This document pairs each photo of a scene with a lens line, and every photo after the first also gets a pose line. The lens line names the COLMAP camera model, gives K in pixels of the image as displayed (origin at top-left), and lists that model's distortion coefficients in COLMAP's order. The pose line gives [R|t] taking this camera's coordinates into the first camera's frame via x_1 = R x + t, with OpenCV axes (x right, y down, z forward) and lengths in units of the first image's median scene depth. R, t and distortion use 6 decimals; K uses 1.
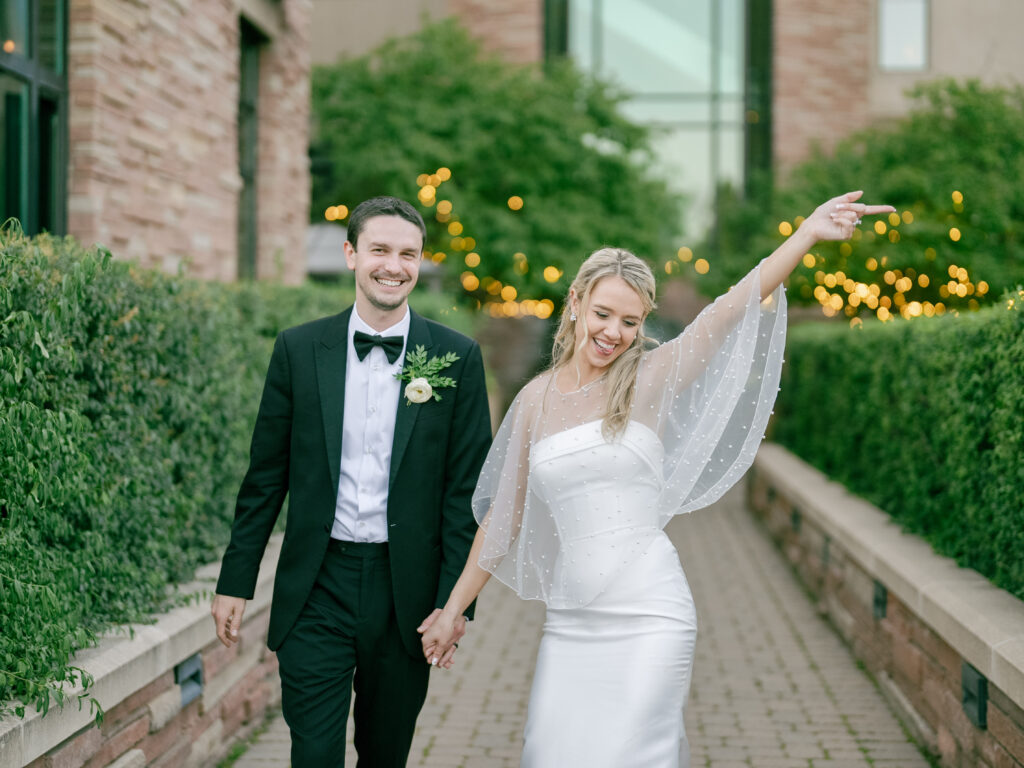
lens RADIAL K [[1964.4, 0, 466.2], [0, 1964.4, 385.5], [0, 0, 1]] dist [-0.018358, -0.051990]
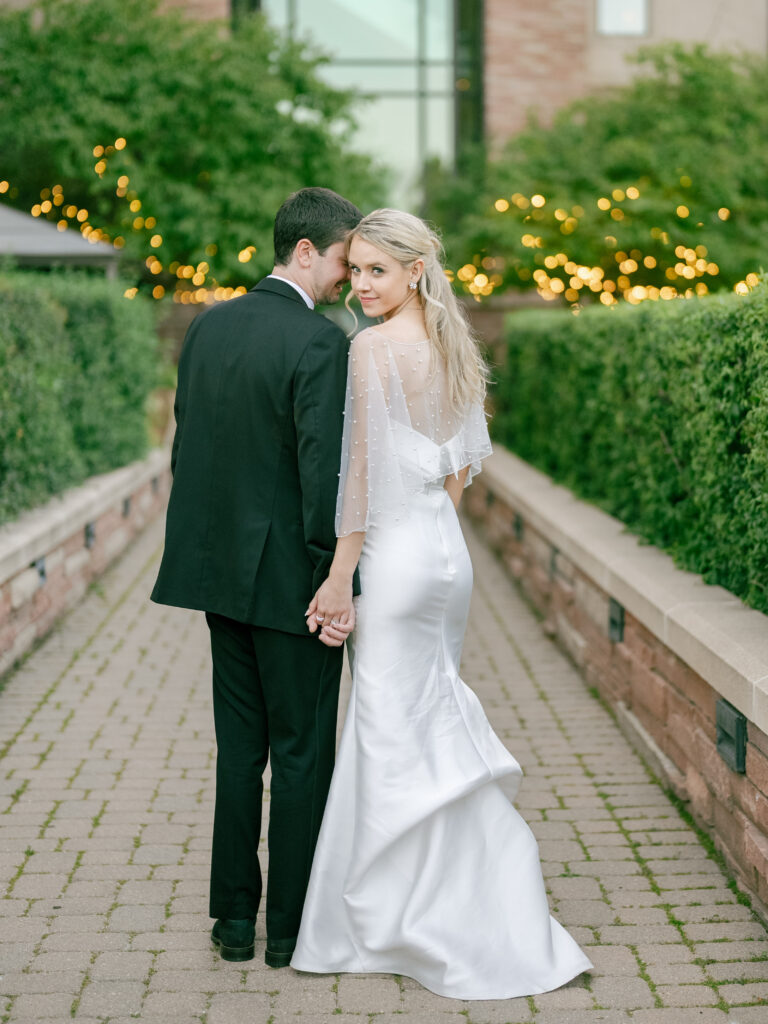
lens RADIAL K [[1964.4, 0, 436.1], [0, 1964.4, 483.9], [0, 0, 1]] dist [-0.018358, -0.051990]
pose [[0.991035, -0.019627, 0.132156, 0.011918], [0.012286, 0.998347, 0.056141, -0.003282], [-0.133039, -0.054014, 0.989638, 0.117401]]
